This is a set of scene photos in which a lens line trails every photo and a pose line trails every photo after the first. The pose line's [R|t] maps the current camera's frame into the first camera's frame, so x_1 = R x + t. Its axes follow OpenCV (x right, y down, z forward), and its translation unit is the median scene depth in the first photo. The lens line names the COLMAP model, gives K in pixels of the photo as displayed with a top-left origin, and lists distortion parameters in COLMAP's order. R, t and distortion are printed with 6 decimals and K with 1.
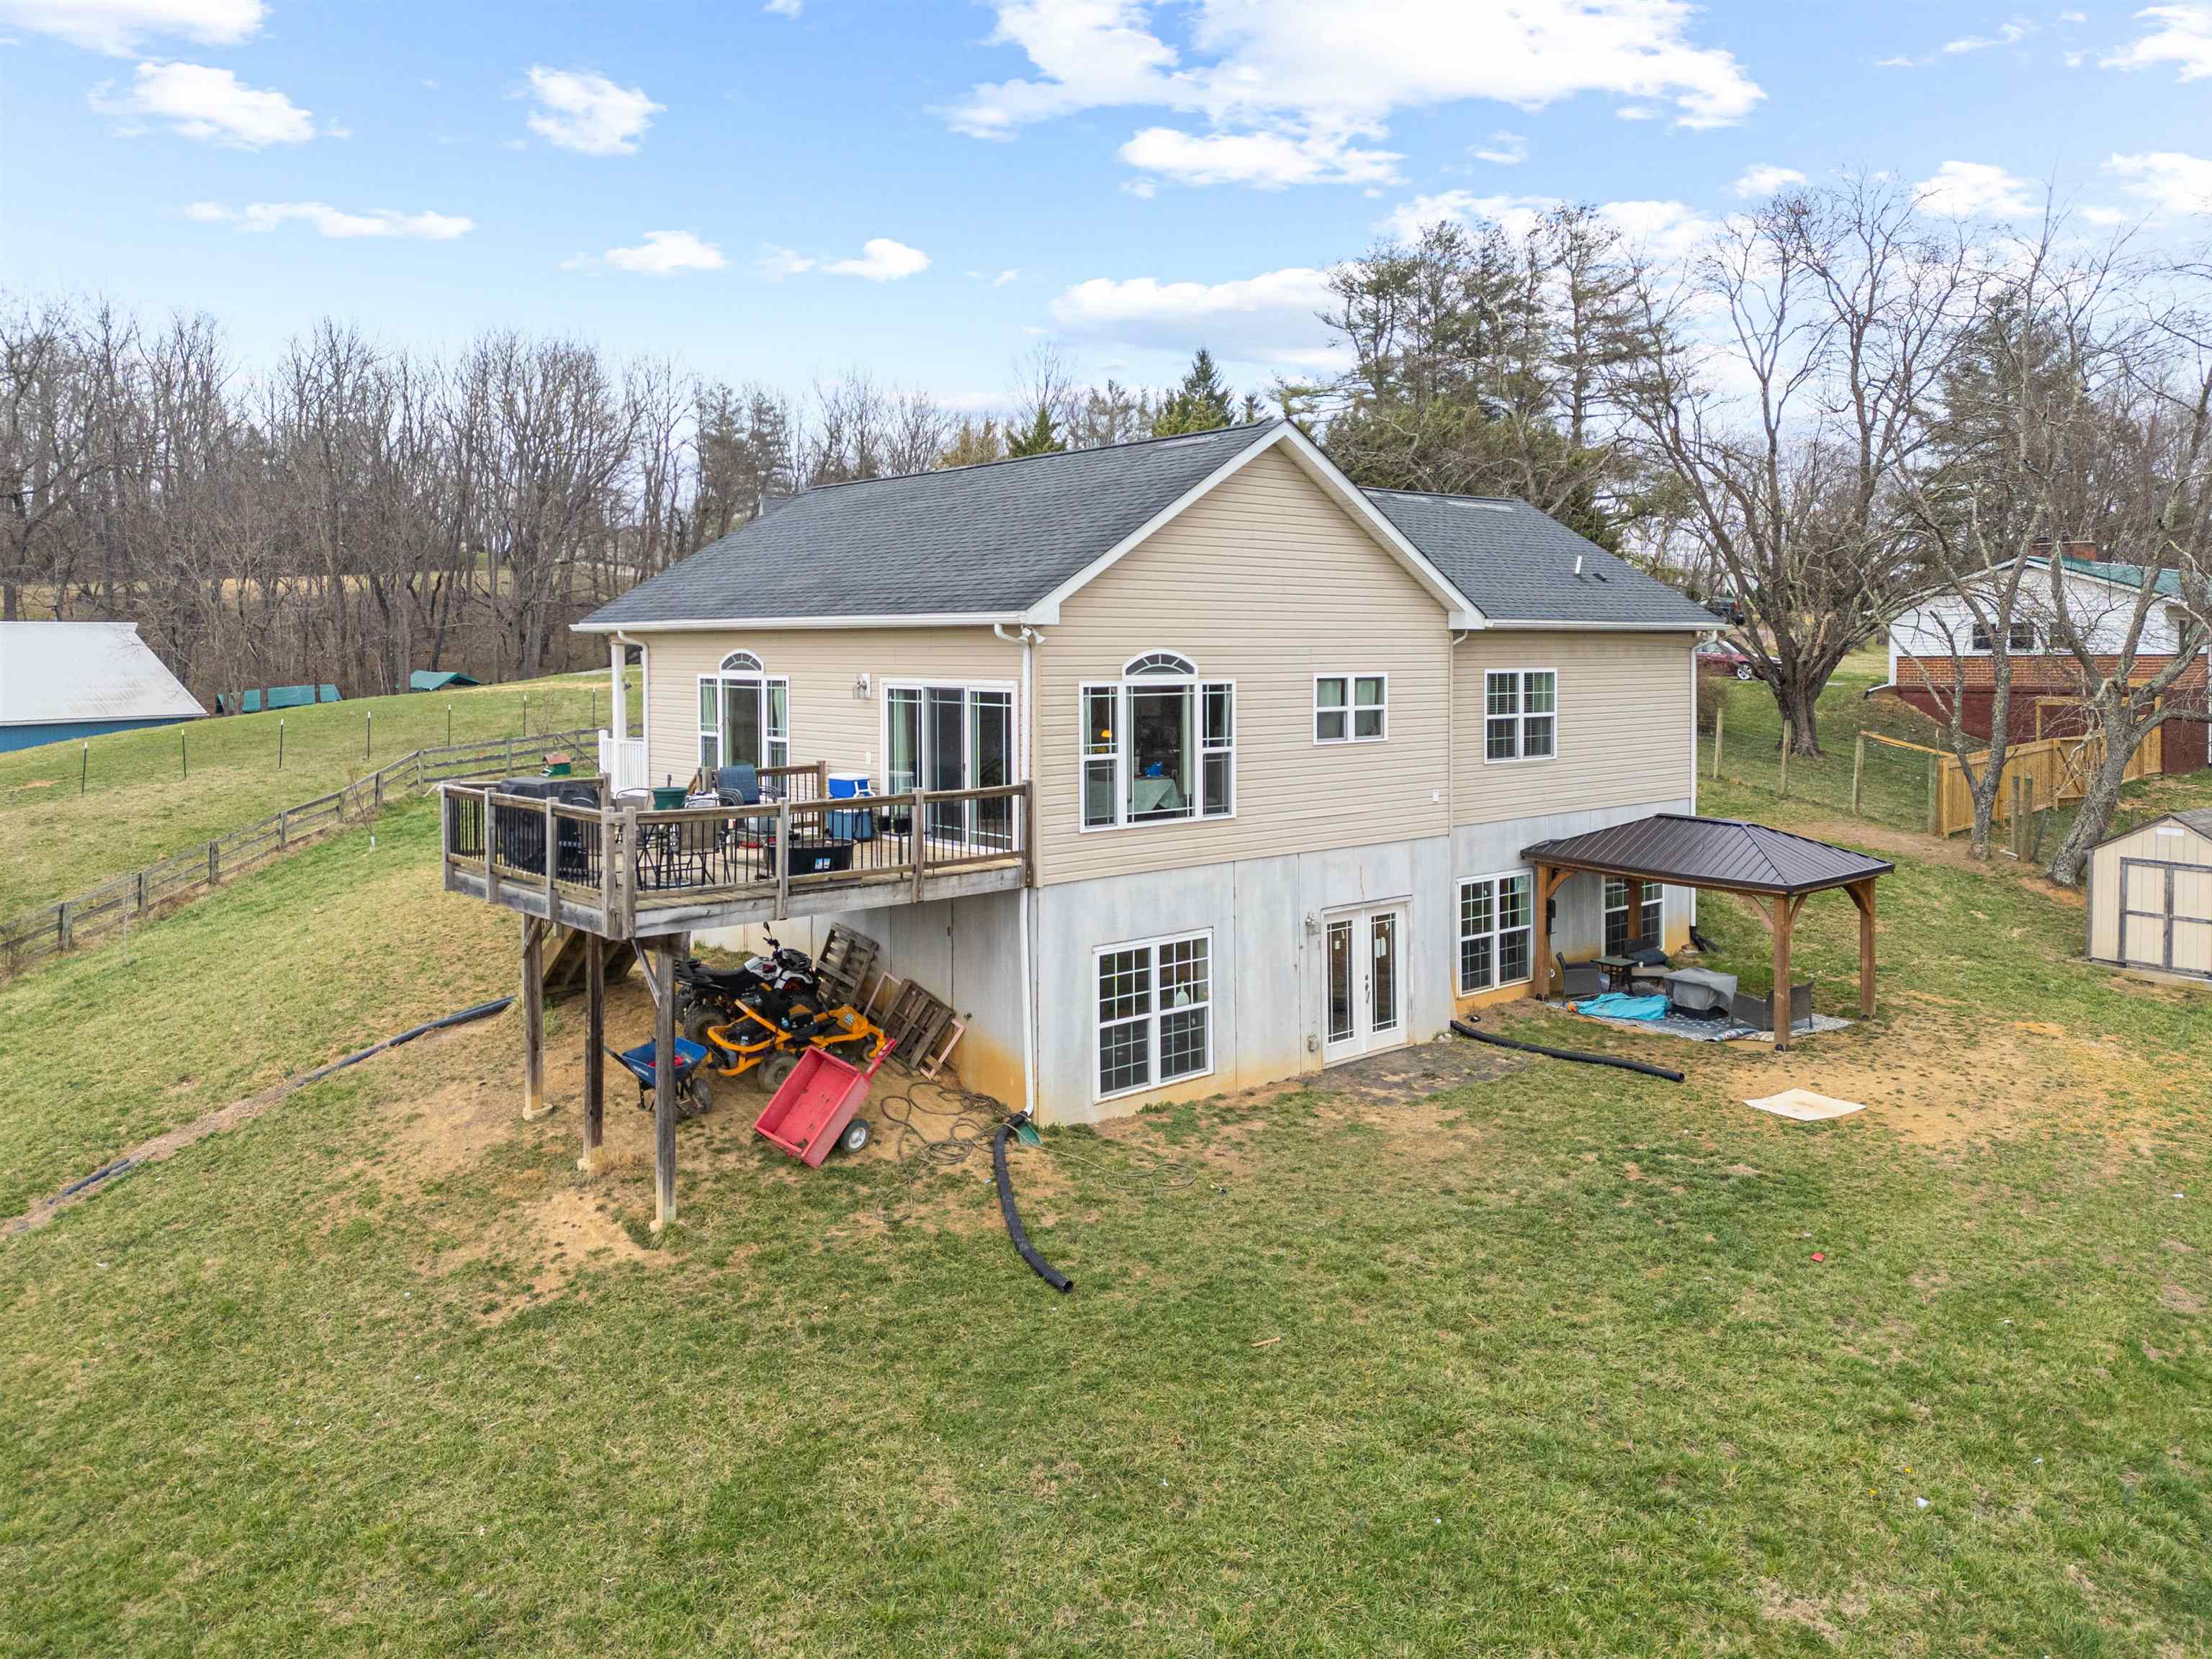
lens RADIAL K [[1578.1, 0, 1100.8], [0, 1578.1, 669.1], [0, 0, 1]] dist [0.109732, -0.140650]
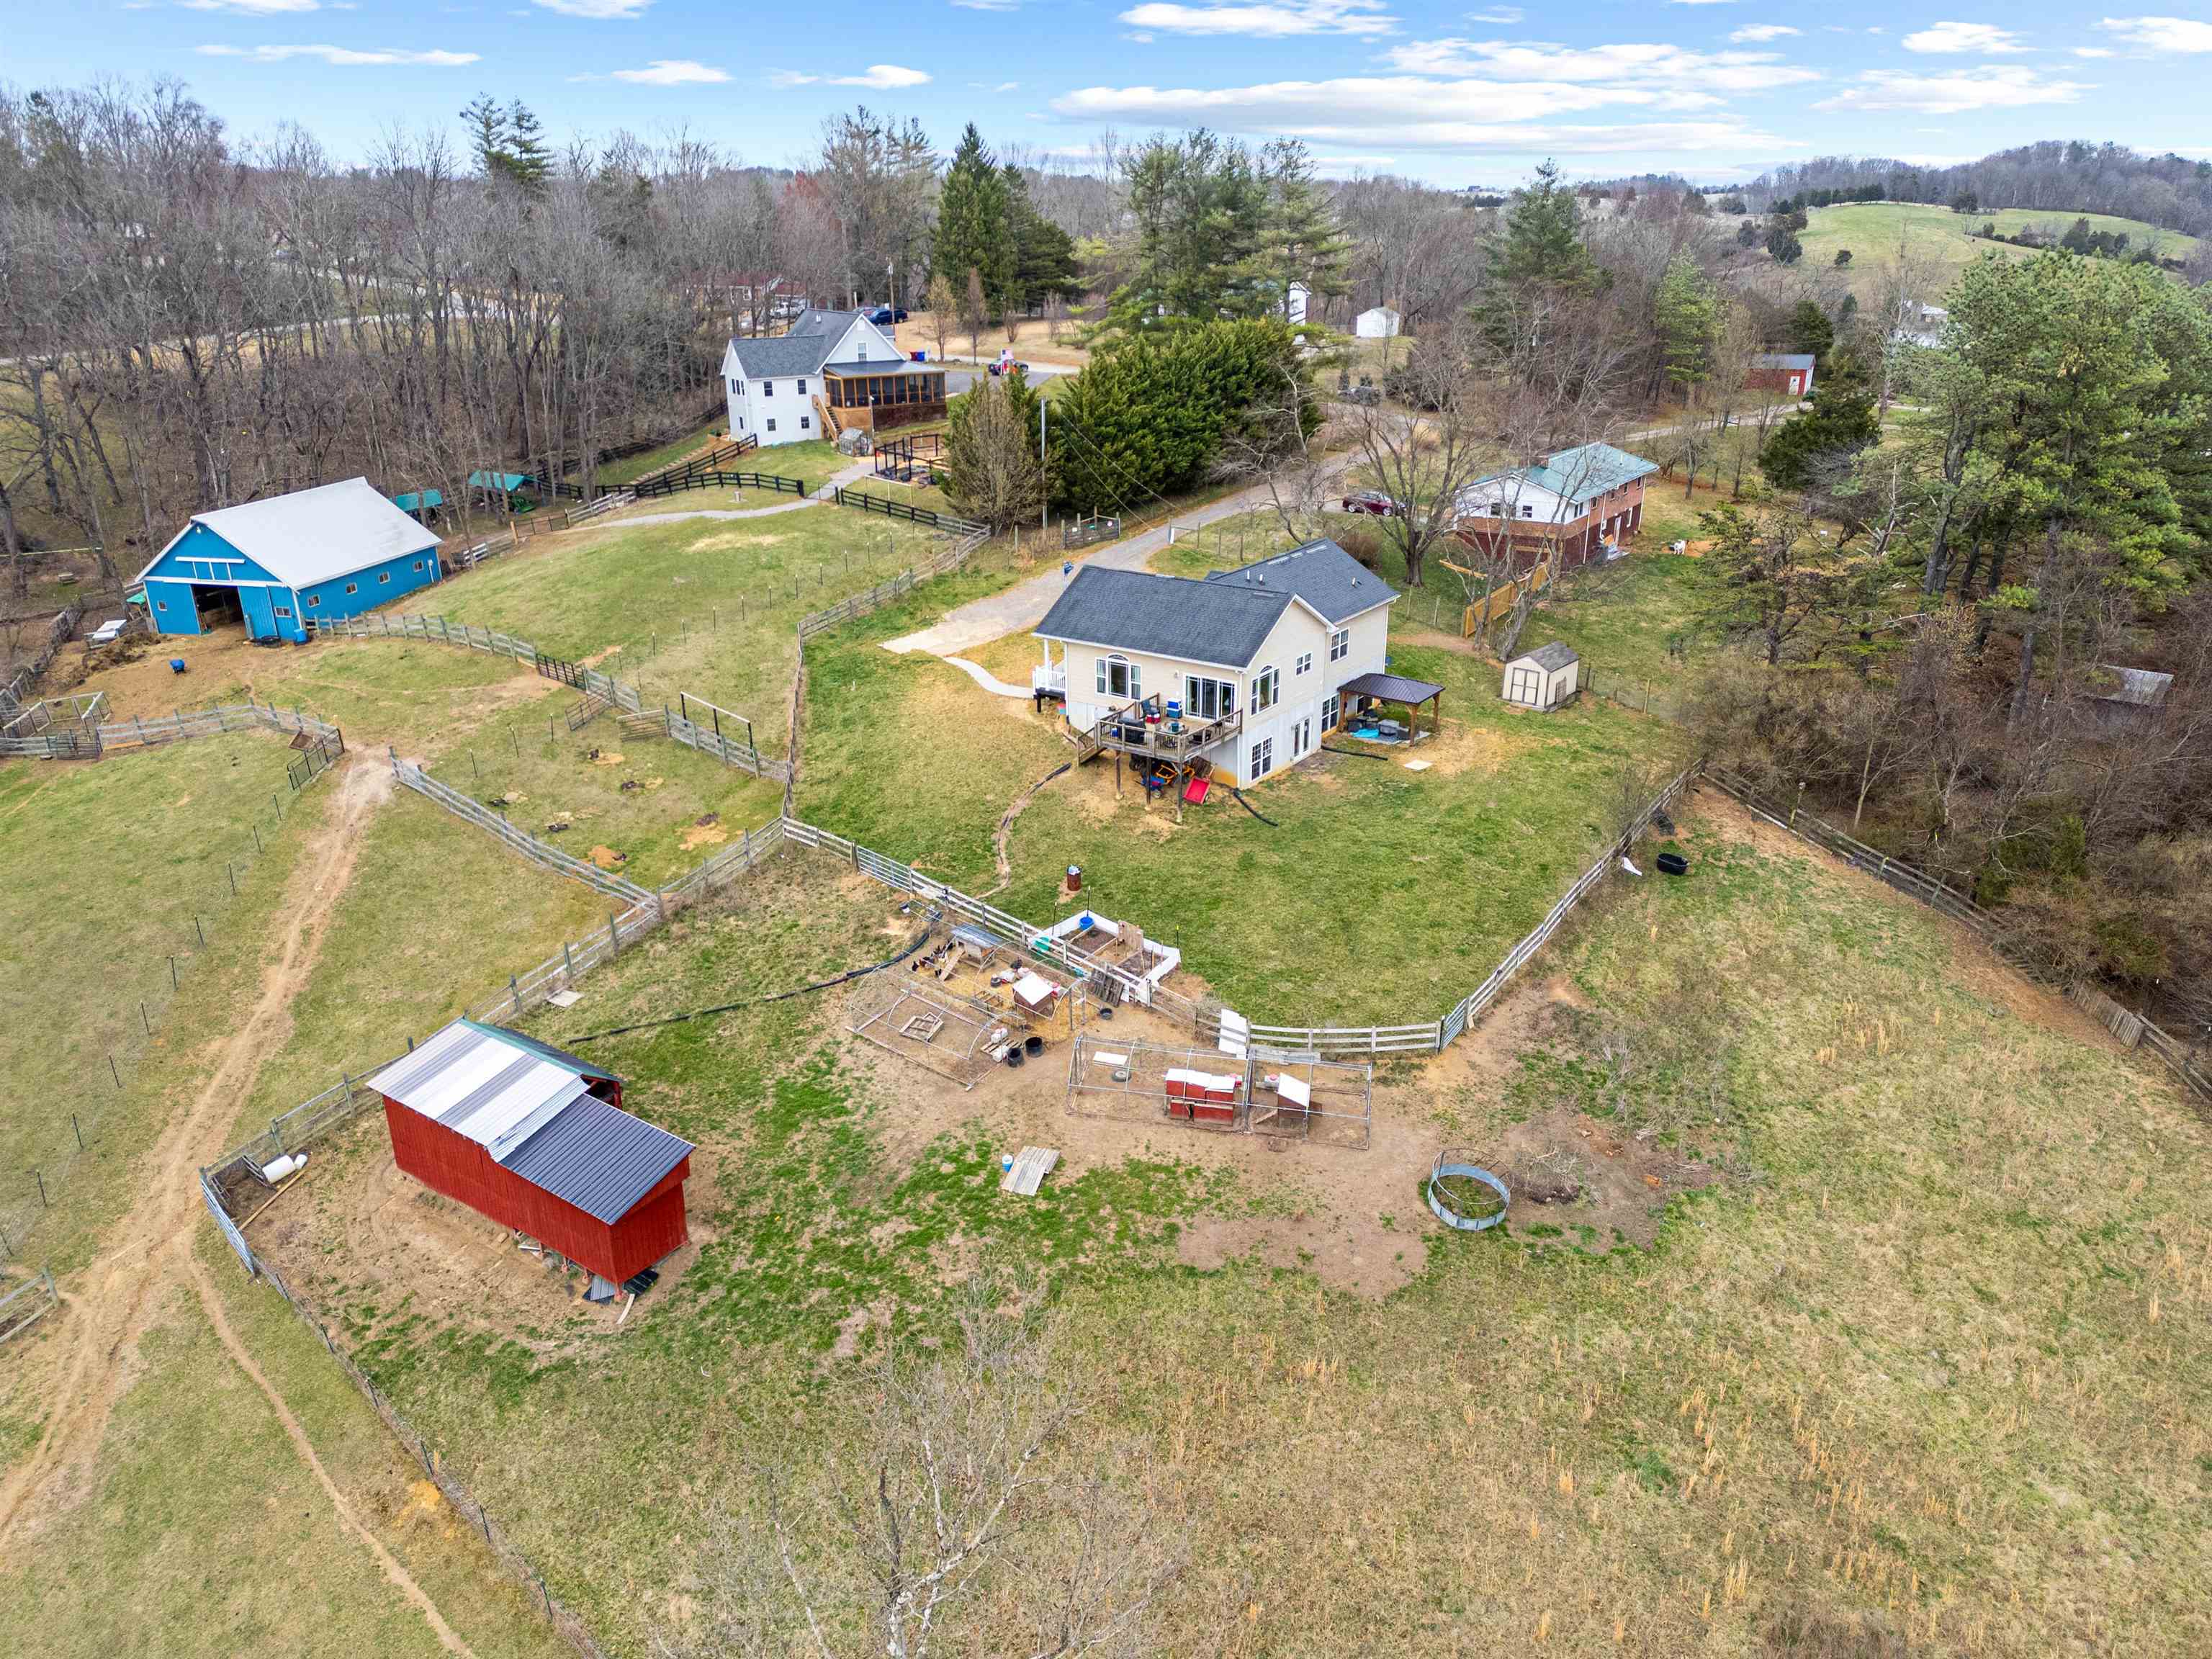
lens RADIAL K [[1537.8, 0, 1106.0], [0, 1537.8, 829.5], [0, 0, 1]] dist [0.096782, -0.091780]
pose [[0.970800, -0.093277, 0.221015, -1.023088], [0.008593, 0.934239, 0.356544, -0.830695], [-0.239738, -0.344234, 0.907760, -2.039356]]
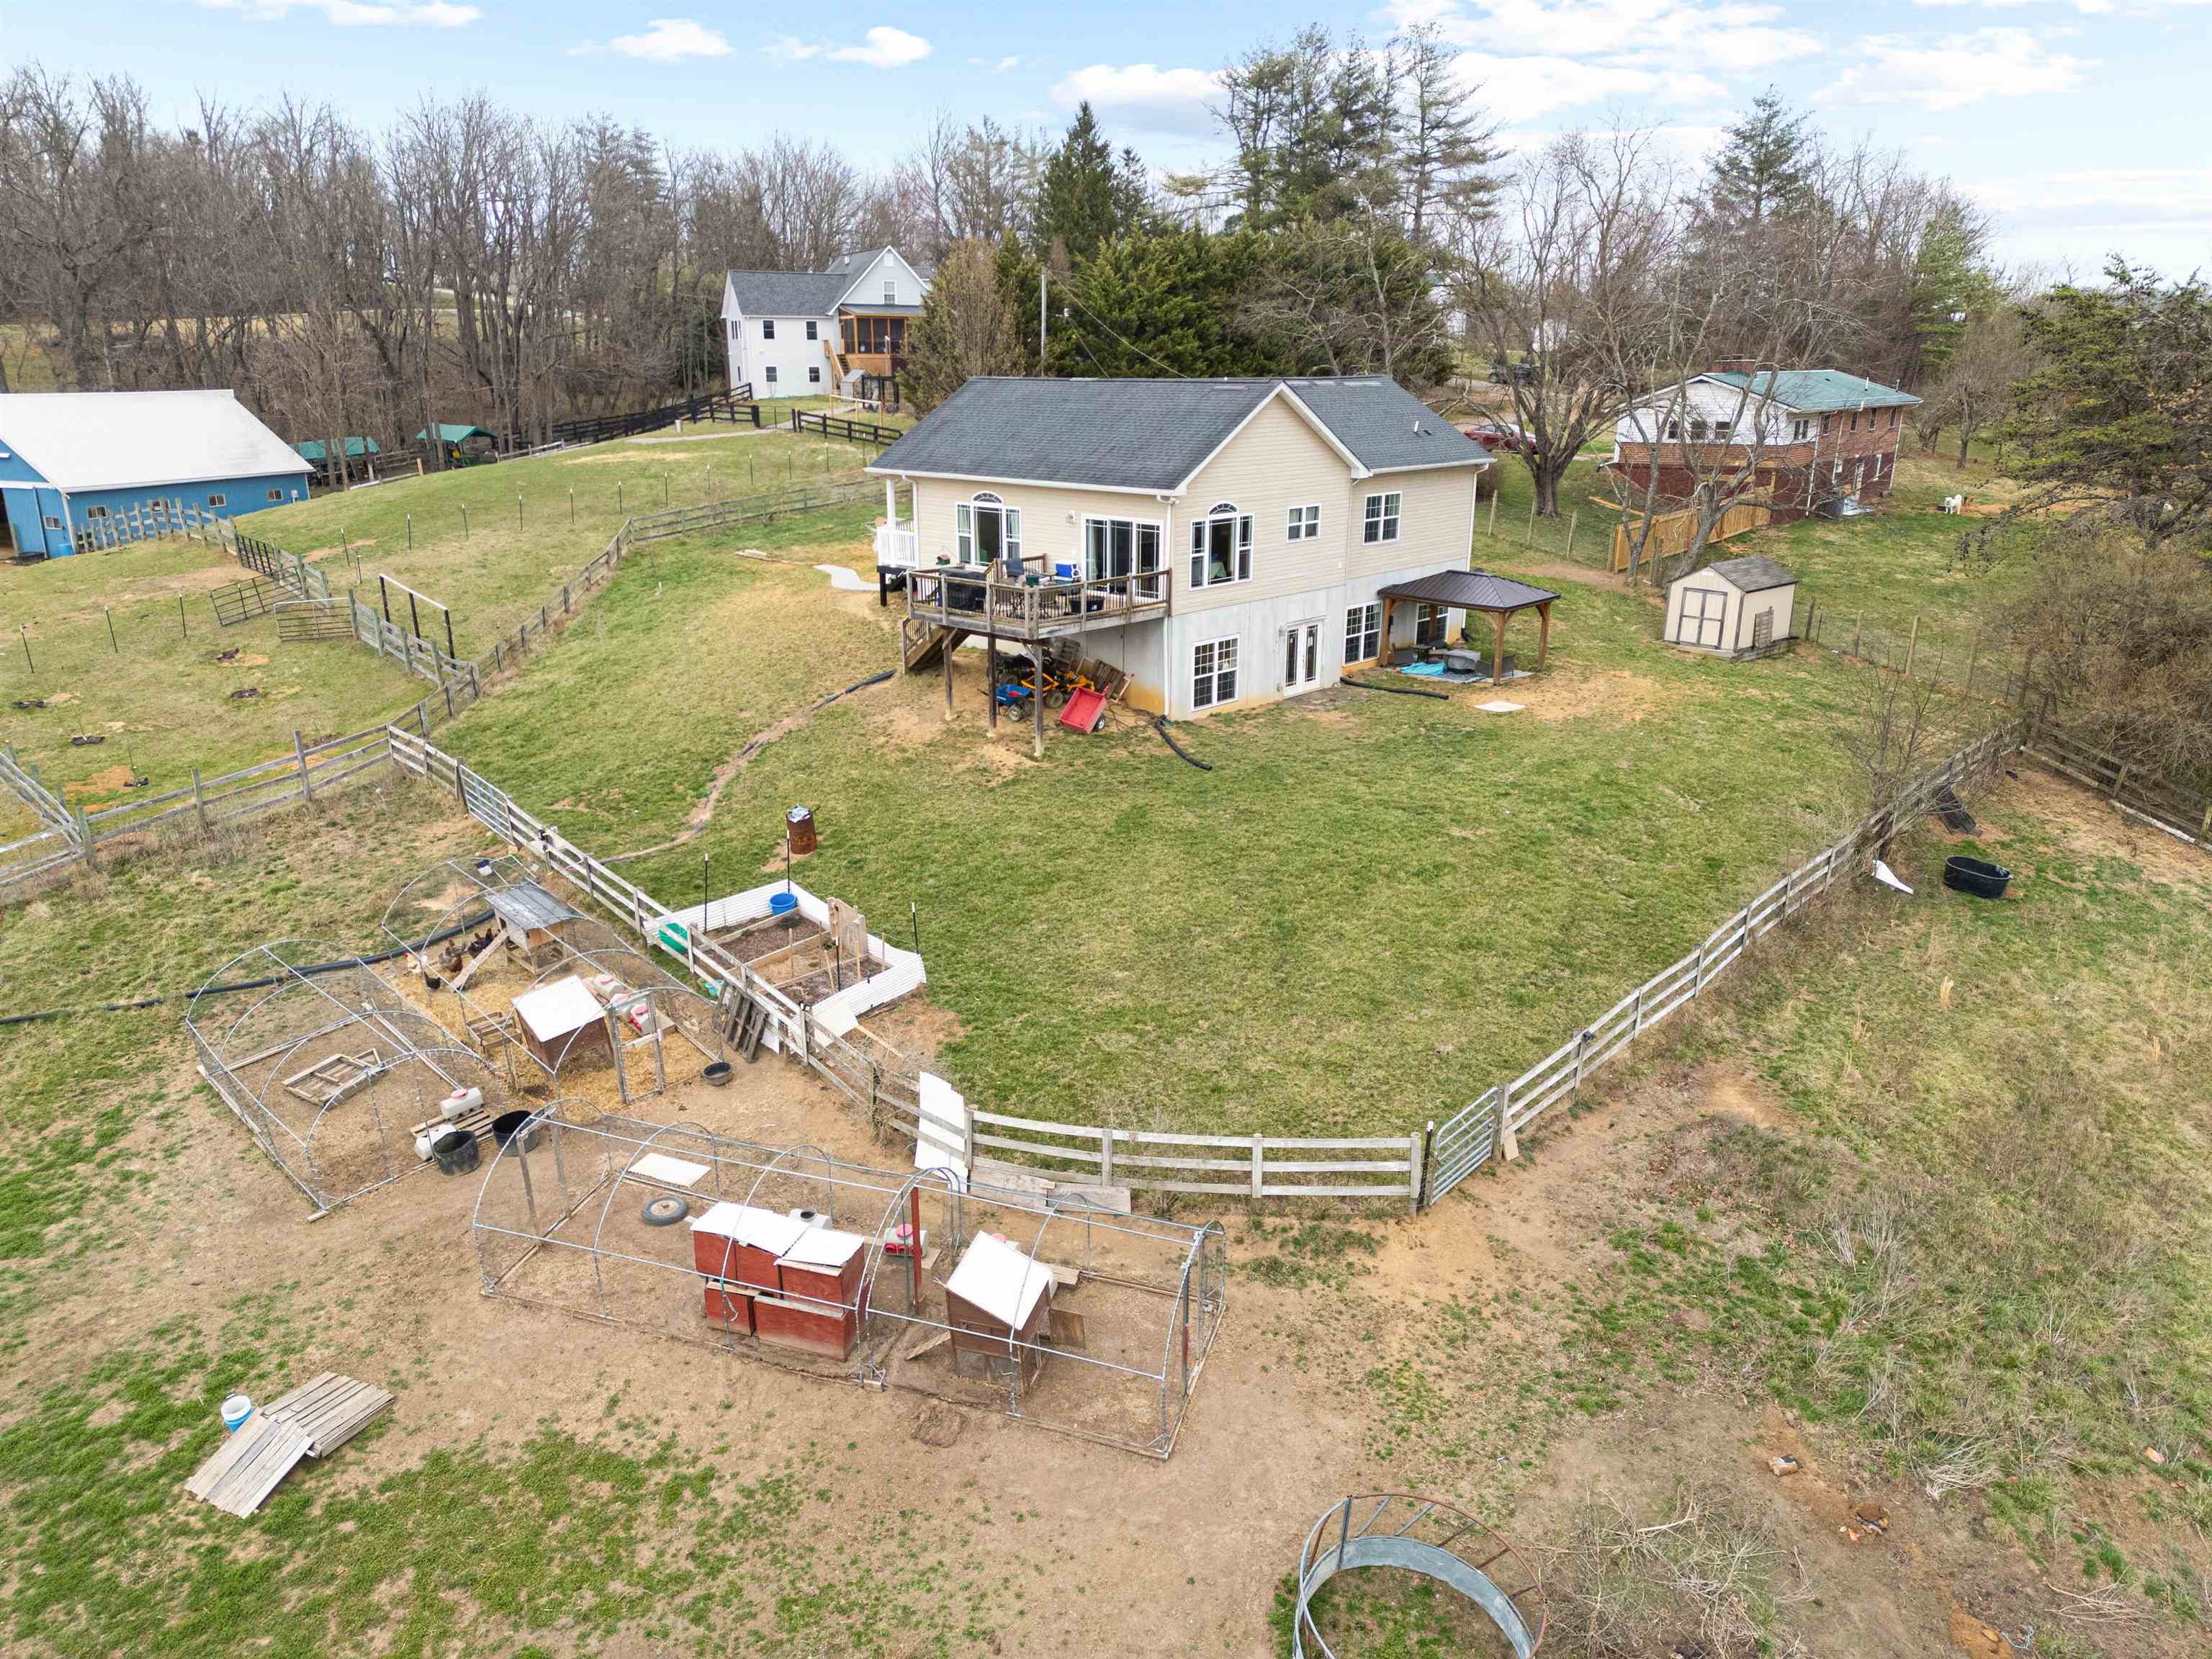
lens RADIAL K [[1534.1, 0, 1106.0], [0, 1534.1, 829.5], [0, 0, 1]] dist [0.060272, -0.029398]
pose [[0.994027, -0.027574, 0.105593, -0.306288], [-0.003018, 0.960240, 0.279160, -0.145996], [-0.109092, -0.277812, 0.954421, -0.939839]]
